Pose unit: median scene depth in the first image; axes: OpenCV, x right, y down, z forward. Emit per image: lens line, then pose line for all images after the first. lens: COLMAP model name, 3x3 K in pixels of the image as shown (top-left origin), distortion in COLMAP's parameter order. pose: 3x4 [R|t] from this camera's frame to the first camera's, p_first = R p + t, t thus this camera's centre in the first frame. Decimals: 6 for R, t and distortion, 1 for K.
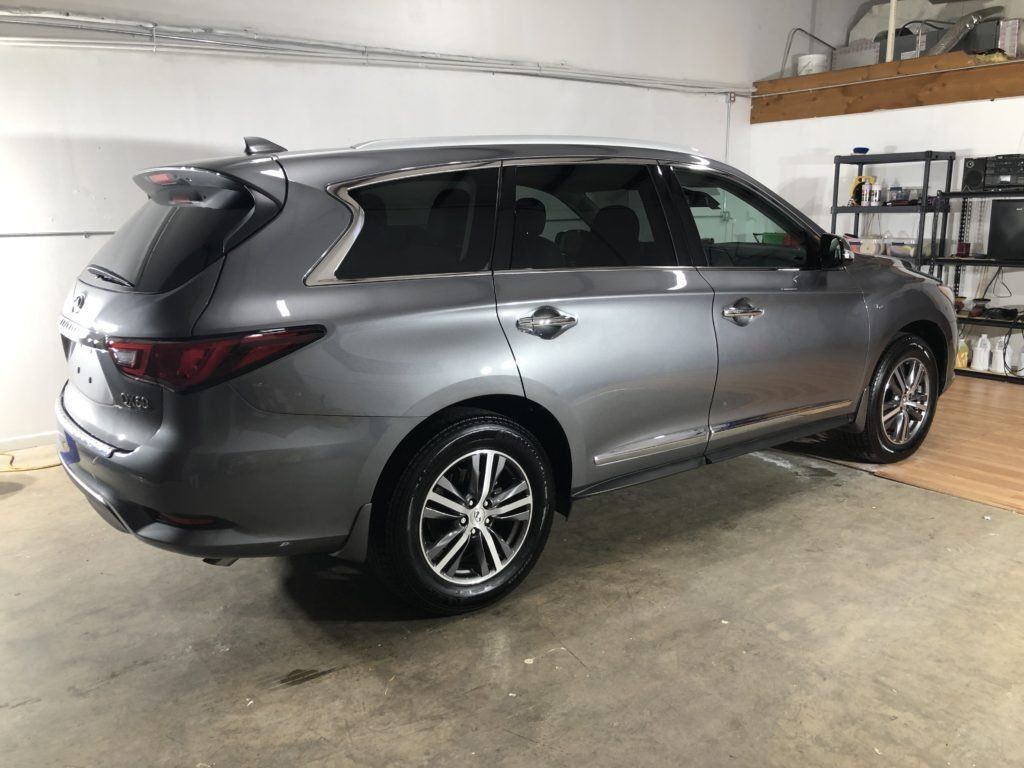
lens RADIAL K [[844.8, 0, 517.0], [0, 844.8, 383.8], [0, 0, 1]] dist [0.007710, 0.007837]
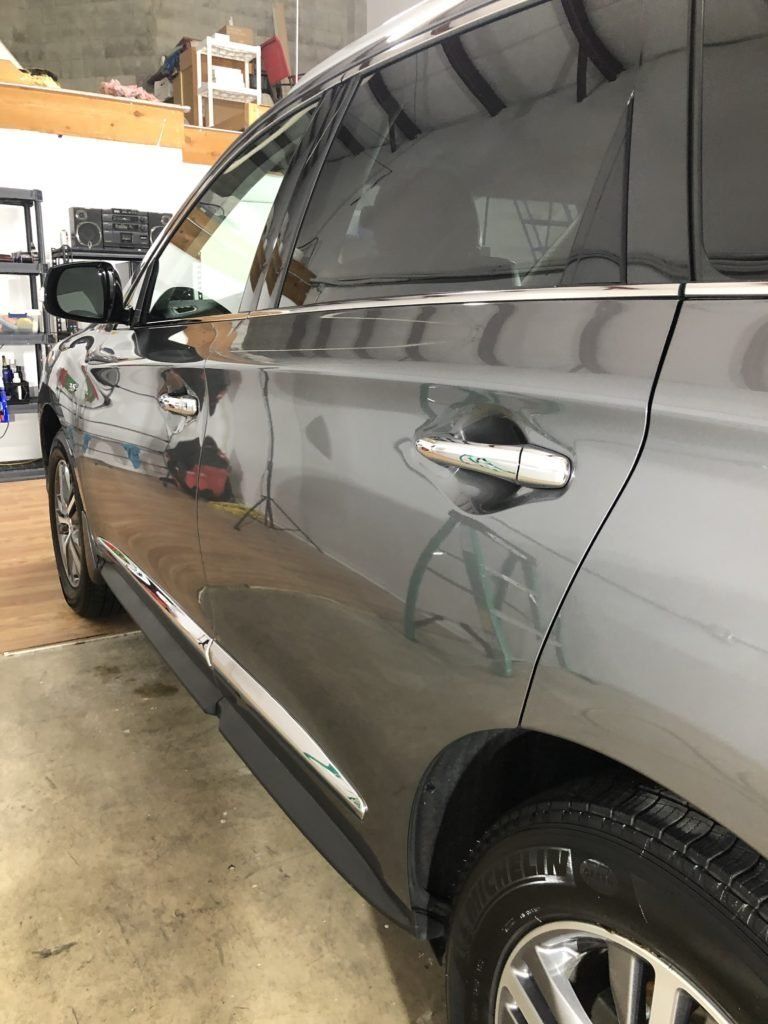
lens RADIAL K [[844.8, 0, 381.5], [0, 844.8, 504.7], [0, 0, 1]] dist [0.007710, 0.007837]
pose [[0.110143, -0.218825, 0.969528, -0.471811], [0.194283, 0.961385, 0.194916, -0.163446], [-0.974742, 0.166894, 0.148404, 1.104071]]
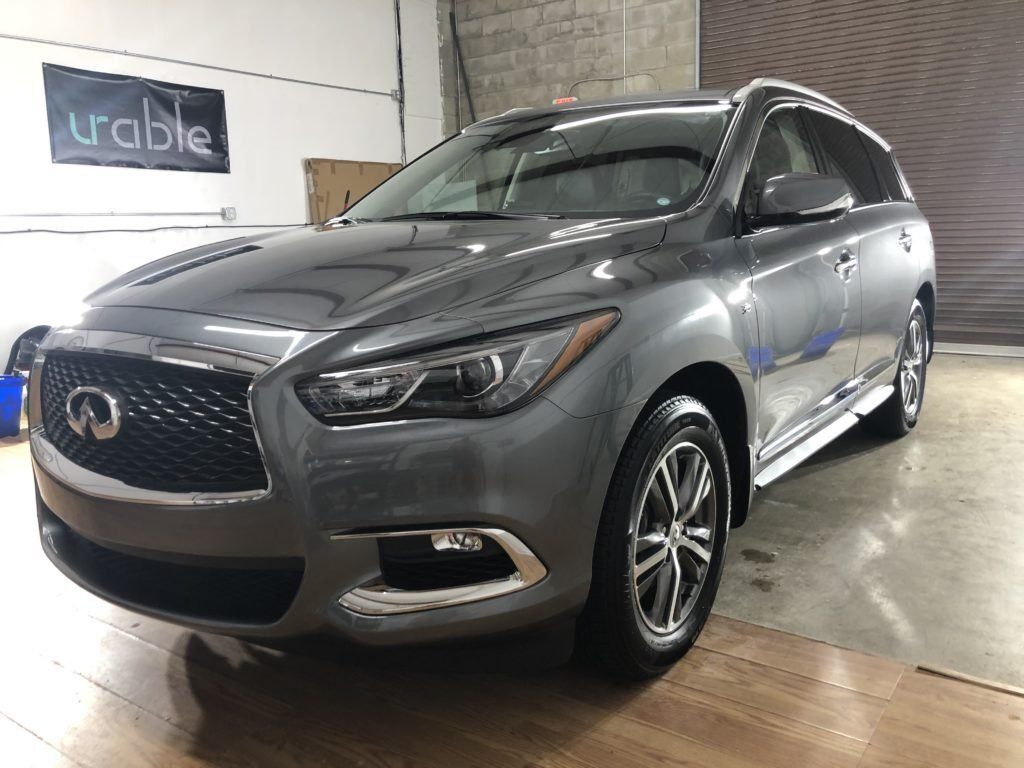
lens RADIAL K [[844.8, 0, 526.1], [0, 844.8, 379.2], [0, 0, 1]] dist [0.007710, 0.007837]
pose [[-0.949299, 0.094639, -0.299790, 0.498964], [-0.026461, 0.926174, 0.376167, -0.340599], [0.313258, 0.365028, -0.876712, 1.910483]]
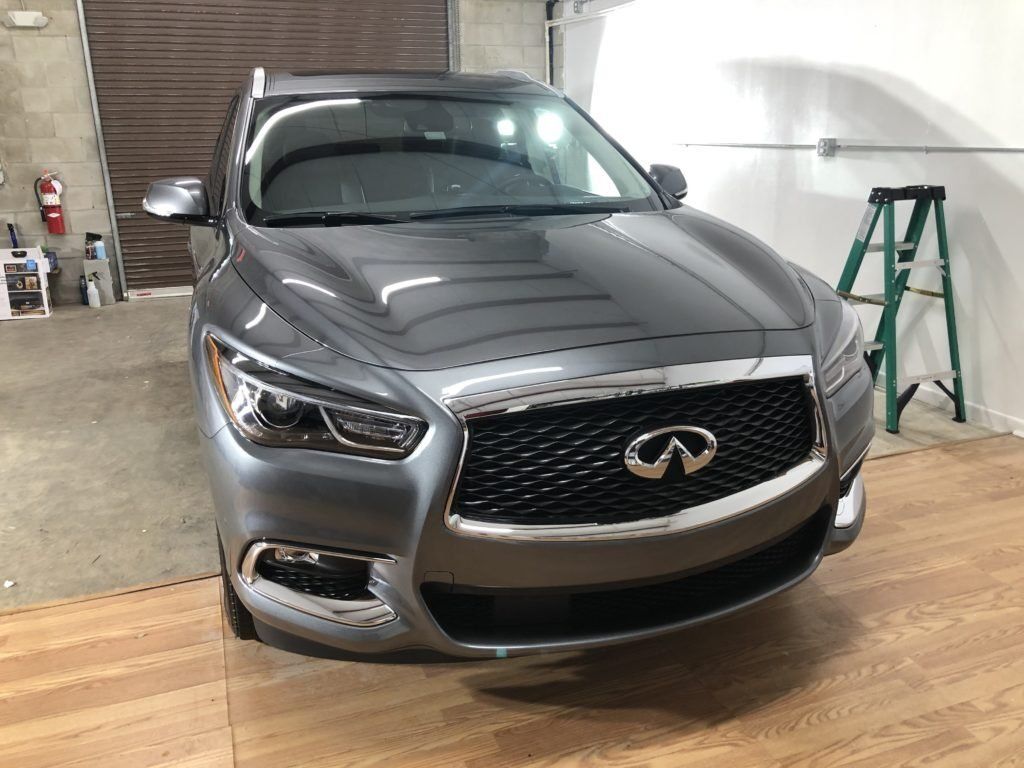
lens RADIAL K [[844.8, 0, 517.4], [0, 844.8, 382.6], [0, 0, 1]] dist [0.007710, 0.007837]
pose [[-0.281103, 0.295791, -0.912956, 1.002049], [-0.182776, 0.917401, 0.353509, -0.322605], [0.942111, 0.266239, -0.203820, 1.451931]]
